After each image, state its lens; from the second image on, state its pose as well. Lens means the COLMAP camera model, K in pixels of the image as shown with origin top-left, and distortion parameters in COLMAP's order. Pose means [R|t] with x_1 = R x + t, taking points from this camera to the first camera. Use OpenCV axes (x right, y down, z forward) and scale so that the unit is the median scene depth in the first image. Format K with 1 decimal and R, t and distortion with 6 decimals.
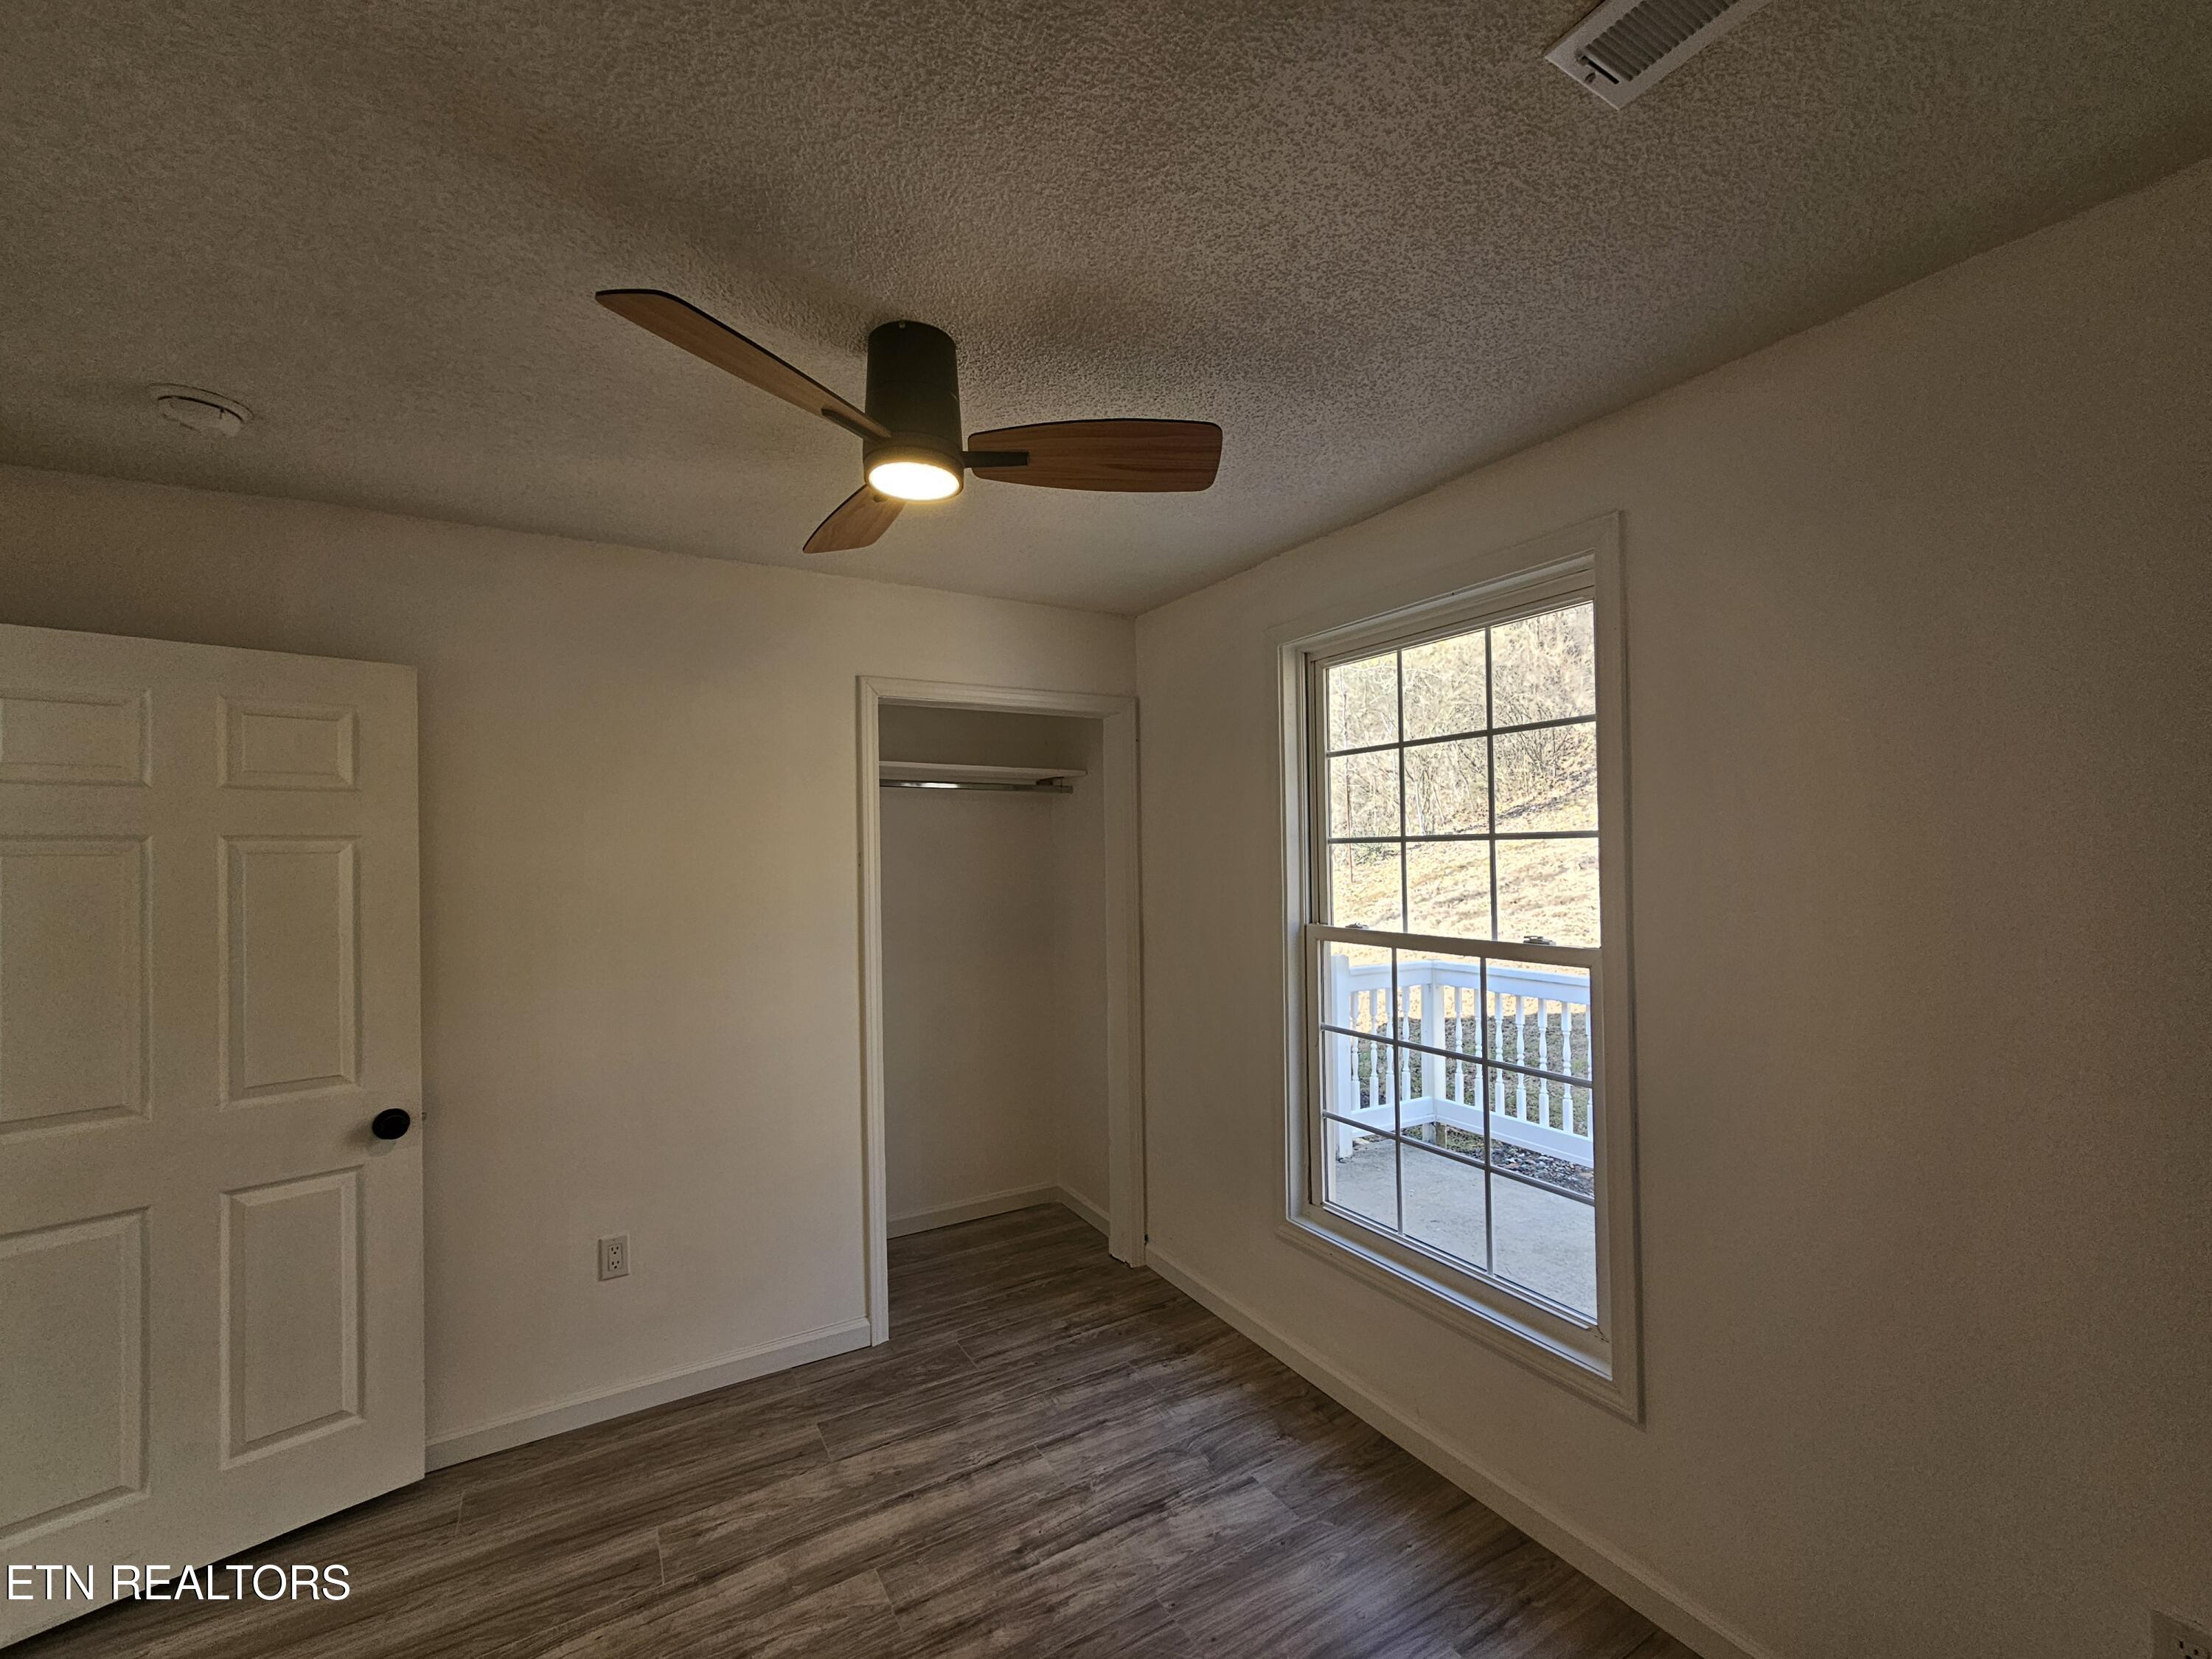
lens RADIAL K [[903.2, 0, 1104.3], [0, 903.2, 844.2], [0, 0, 1]] dist [-0.001473, 0.000076]
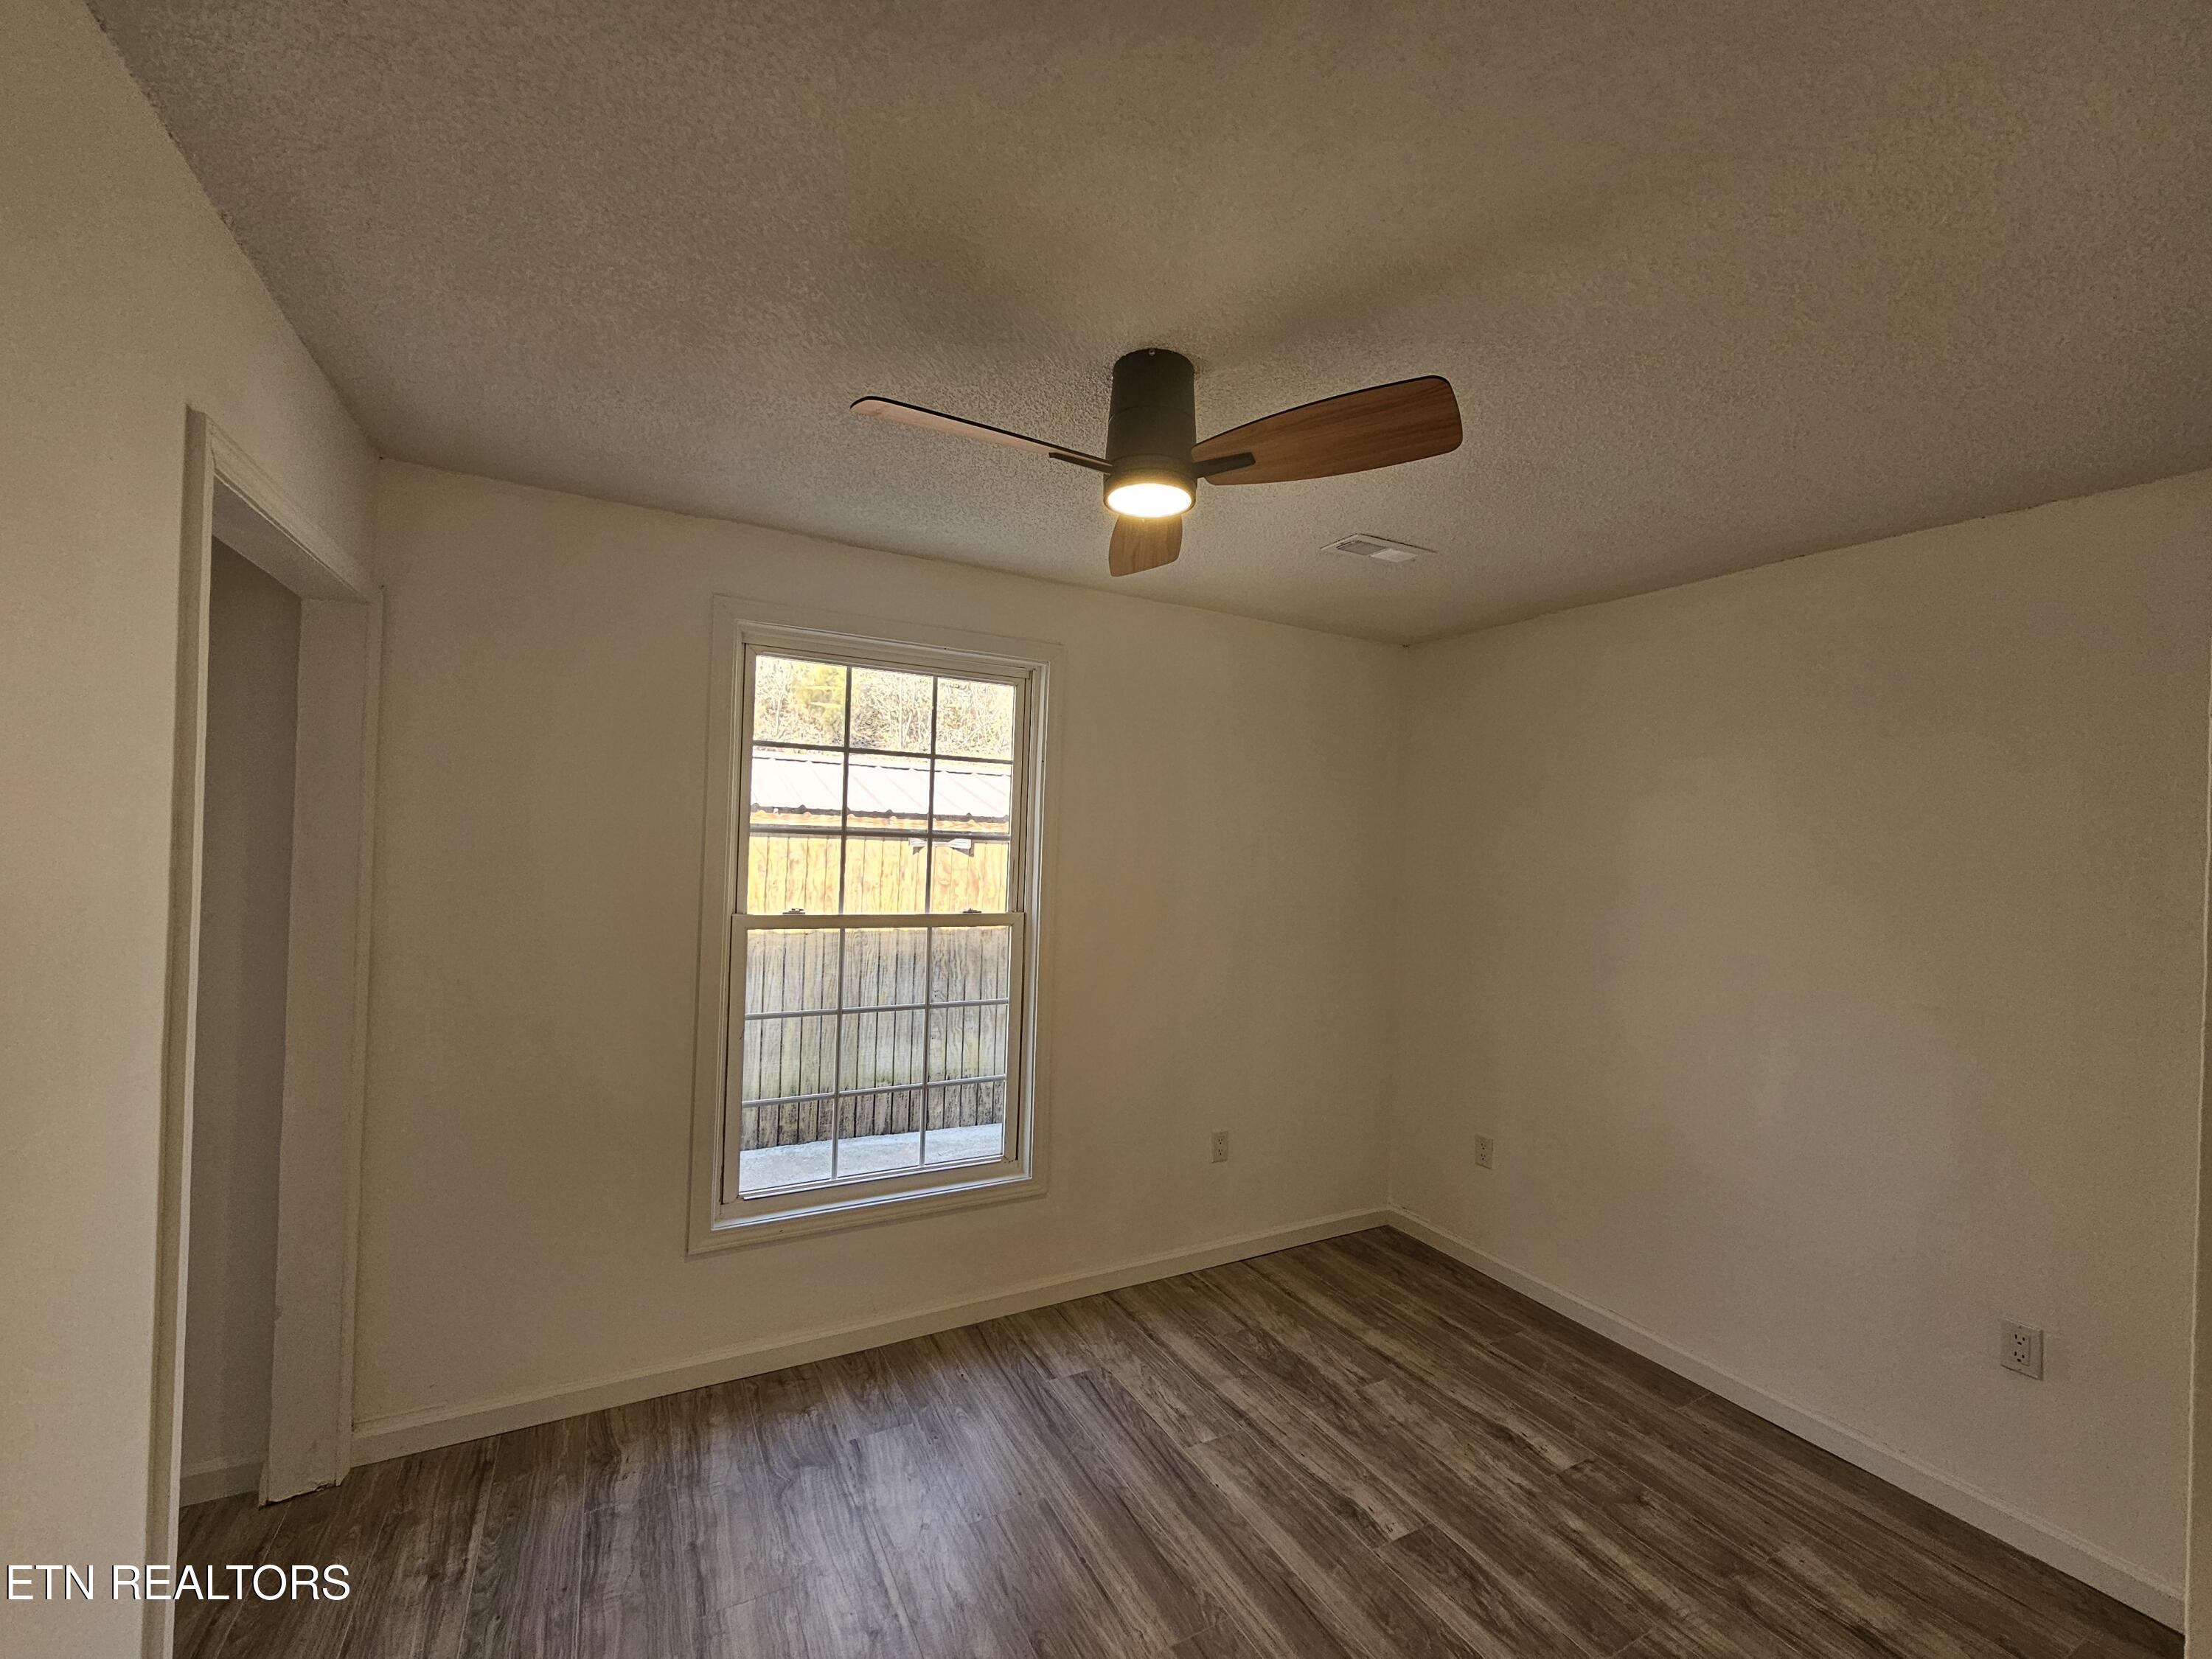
lens RADIAL K [[903.2, 0, 1104.3], [0, 903.2, 844.2], [0, 0, 1]] dist [-0.001473, 0.000076]
pose [[0.040839, 0.012442, 0.999088, -0.794557], [-0.046131, 0.998880, -0.010553, 0.005415], [-0.998100, -0.045658, 0.041367, 0.625629]]
